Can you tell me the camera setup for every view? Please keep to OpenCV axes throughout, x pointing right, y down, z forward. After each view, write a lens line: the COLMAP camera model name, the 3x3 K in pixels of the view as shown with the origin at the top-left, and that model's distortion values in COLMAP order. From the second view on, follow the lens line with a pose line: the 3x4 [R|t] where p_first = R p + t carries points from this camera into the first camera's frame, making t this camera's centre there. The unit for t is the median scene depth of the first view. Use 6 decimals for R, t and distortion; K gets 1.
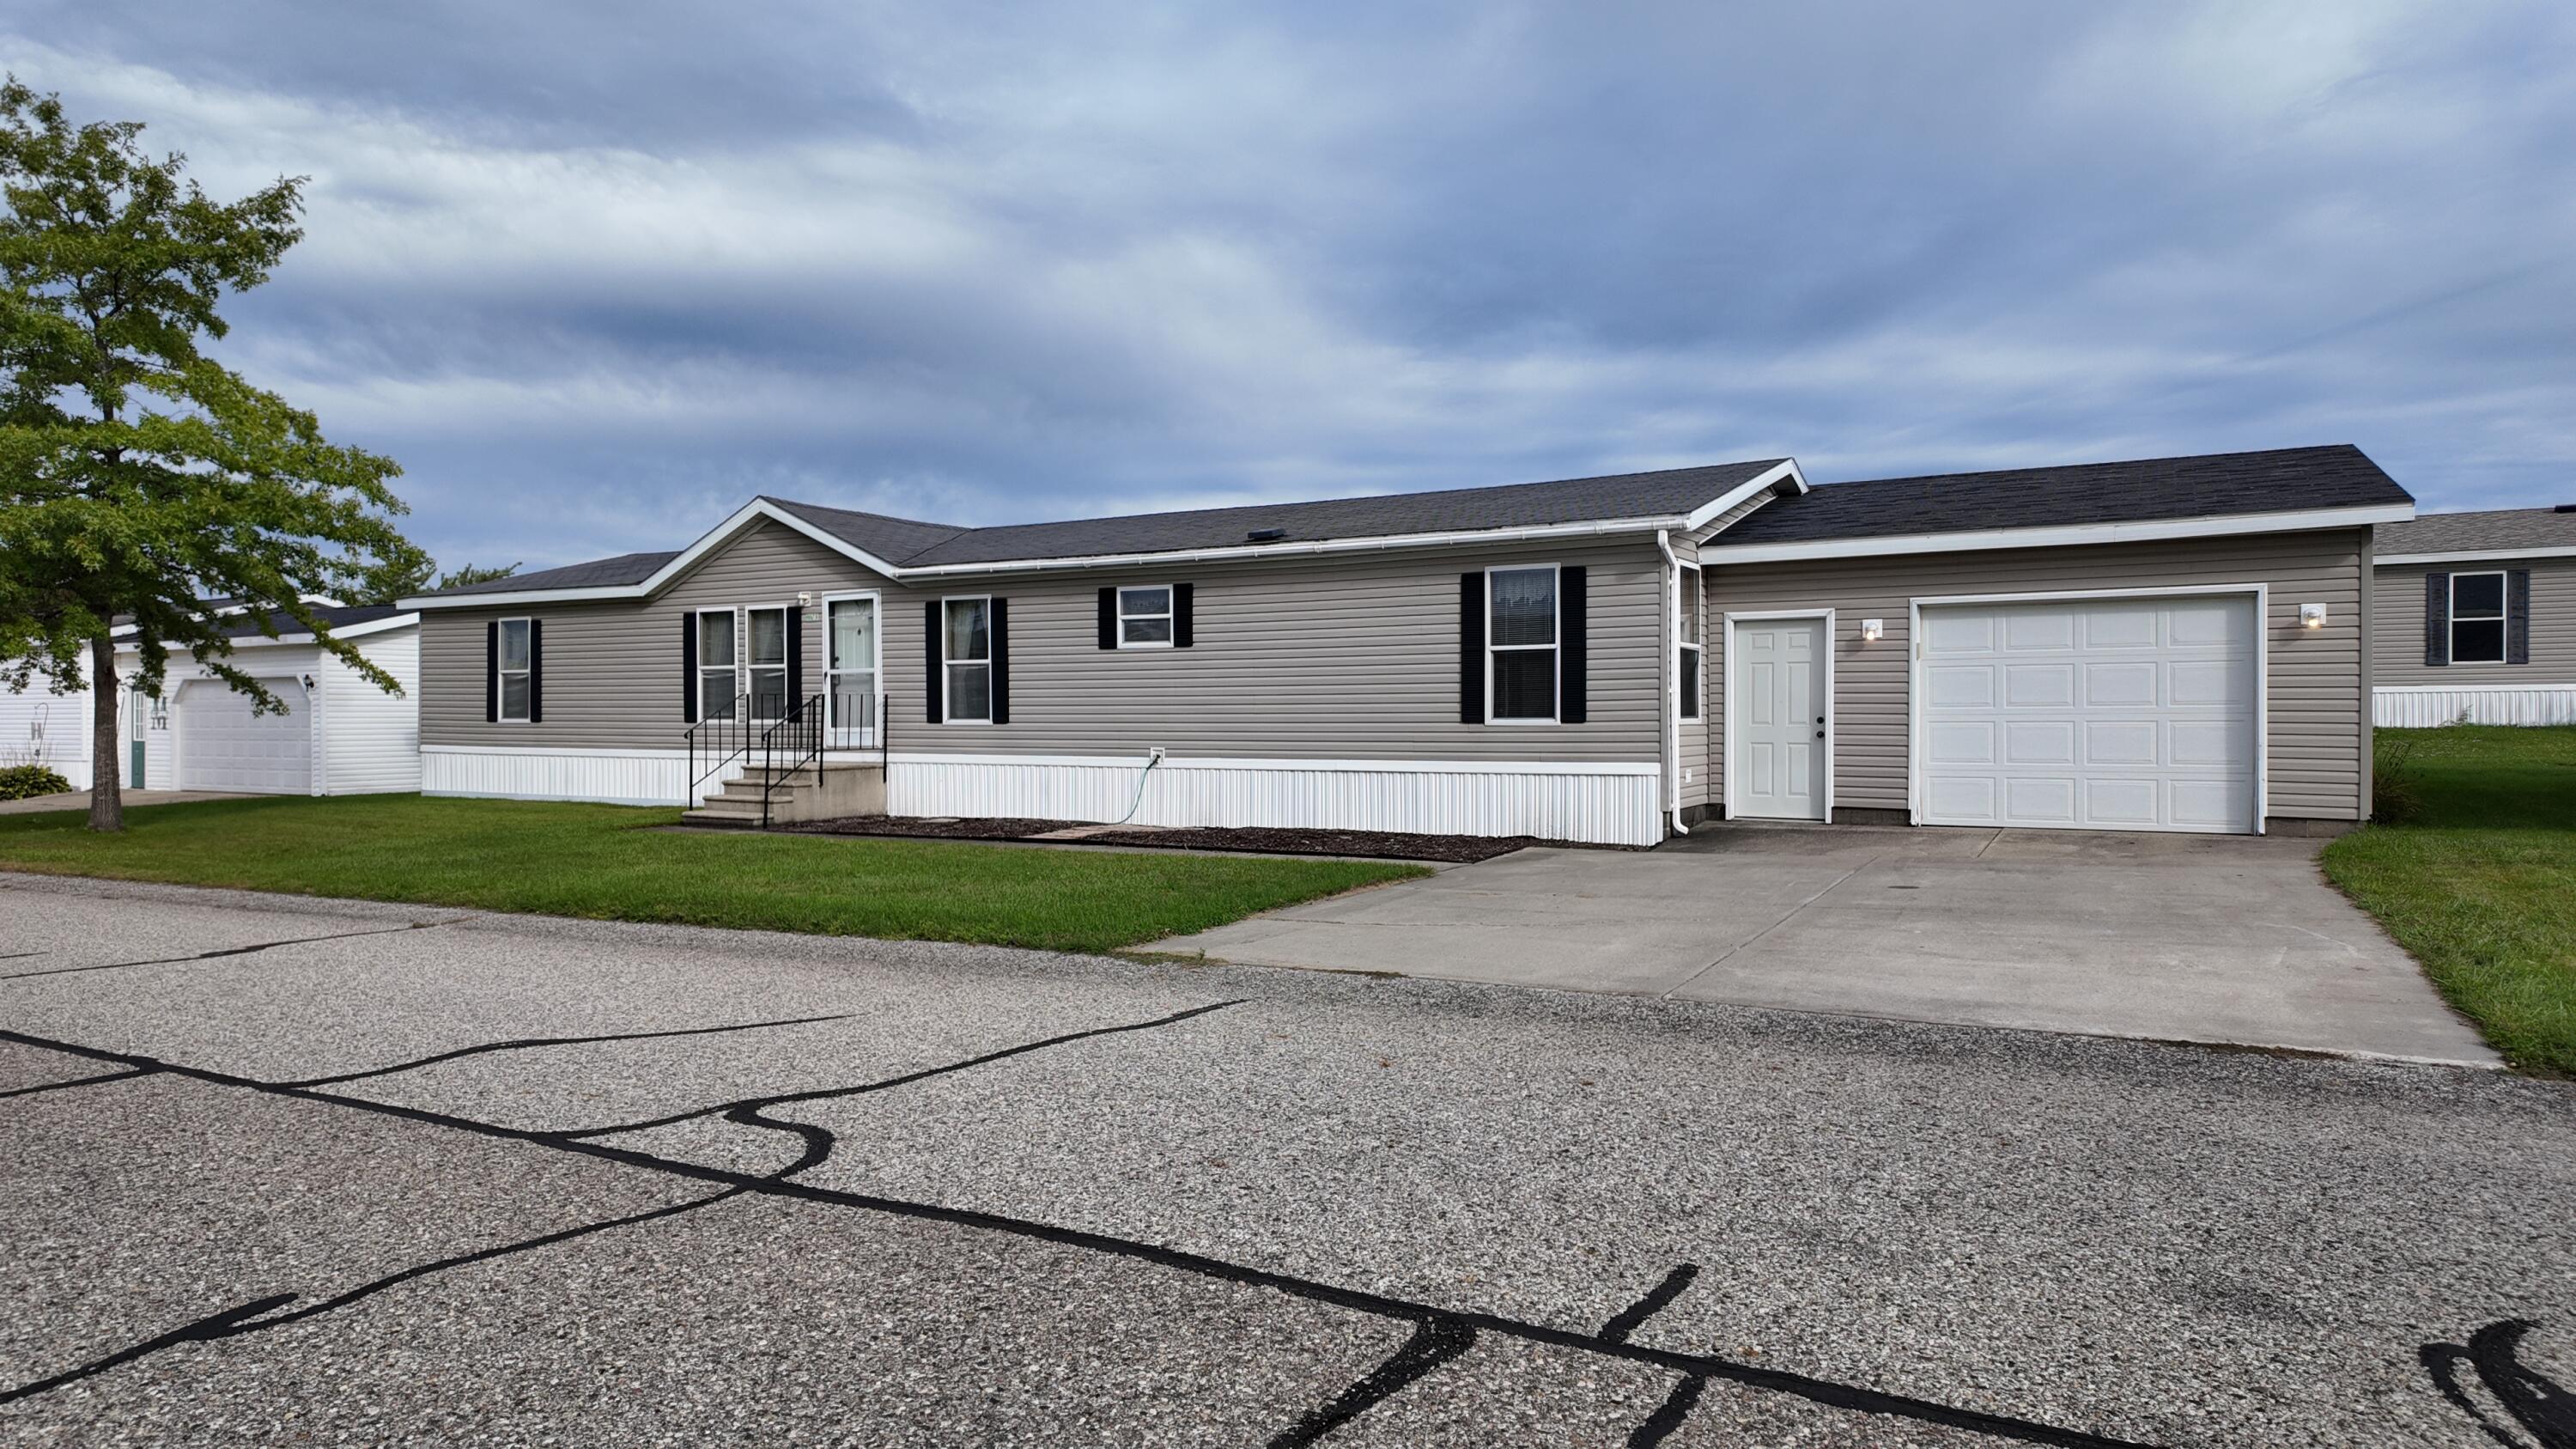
lens RADIAL K [[1521.0, 0, 1291.0], [0, 1521.0, 728.6], [0, 0, 1]] dist [0.106189, -0.135016]
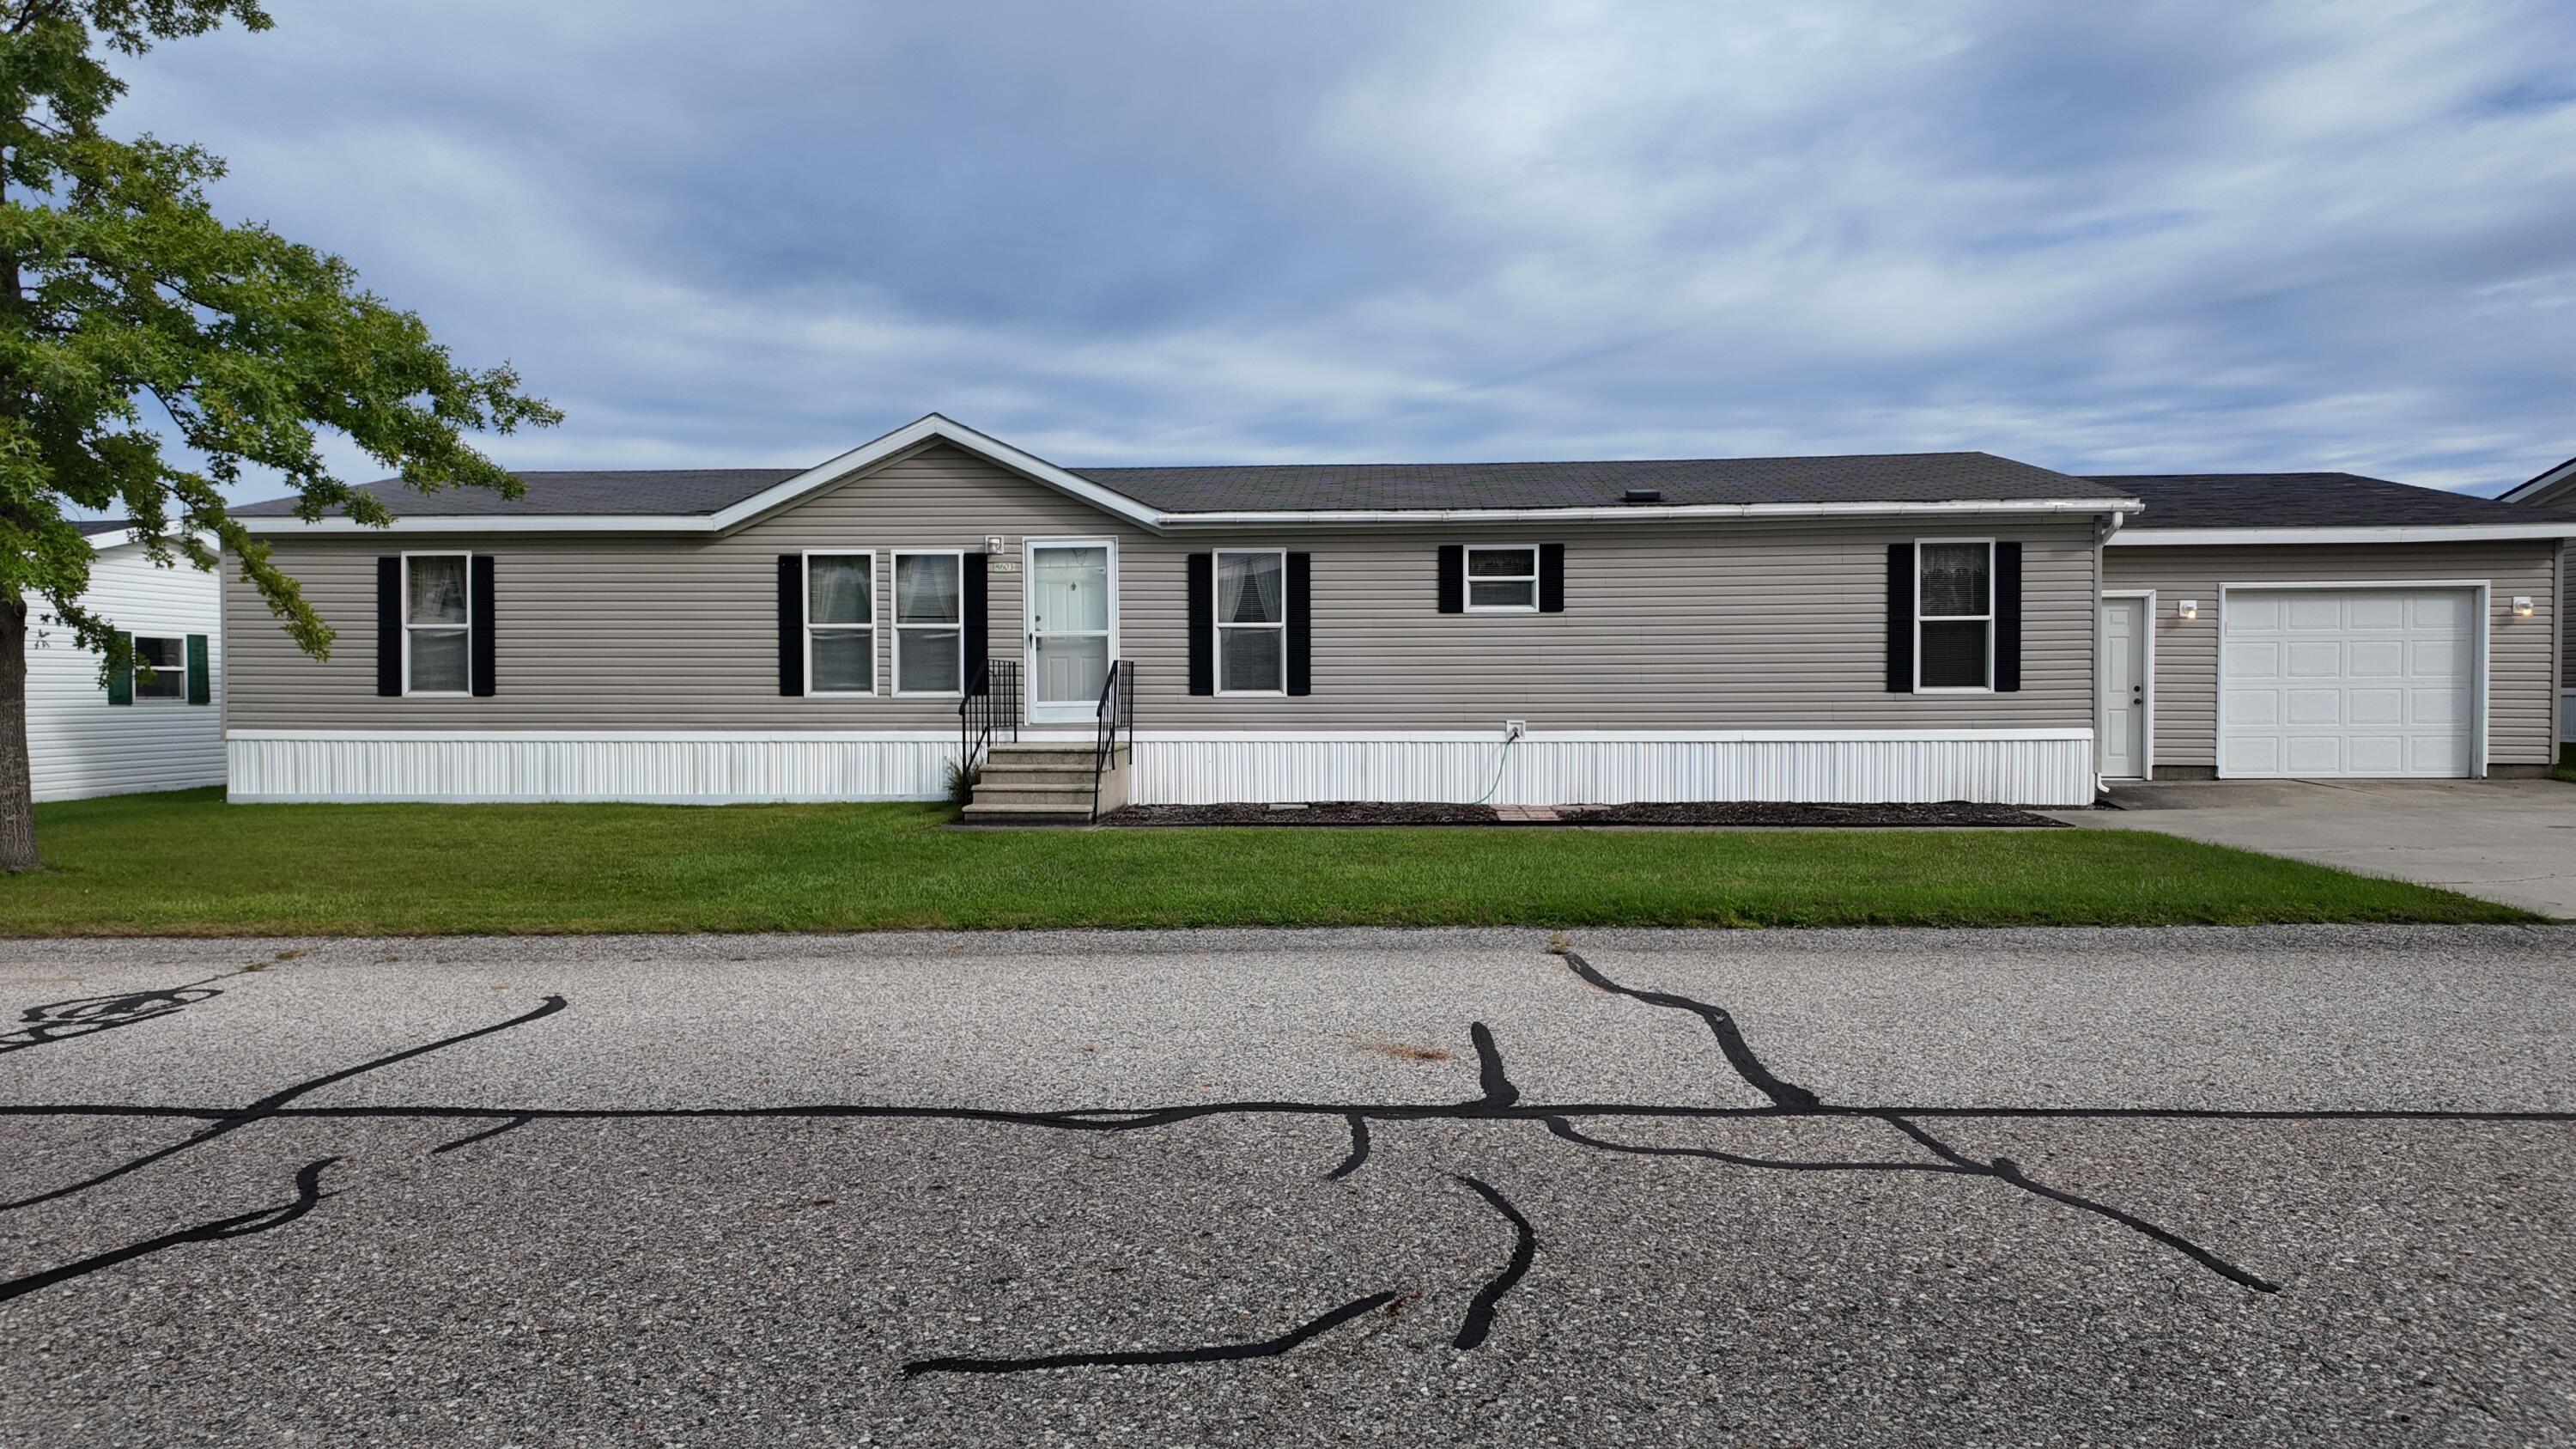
lens RADIAL K [[1521.0, 0, 1291.0], [0, 1521.0, 728.6], [0, 0, 1]] dist [0.106189, -0.135016]
pose [[0.895135, -0.012285, 0.445625, -0.566895], [0.005107, 0.999837, 0.017305, 0.000689], [-0.445765, -0.013214, 0.895053, 0.208562]]
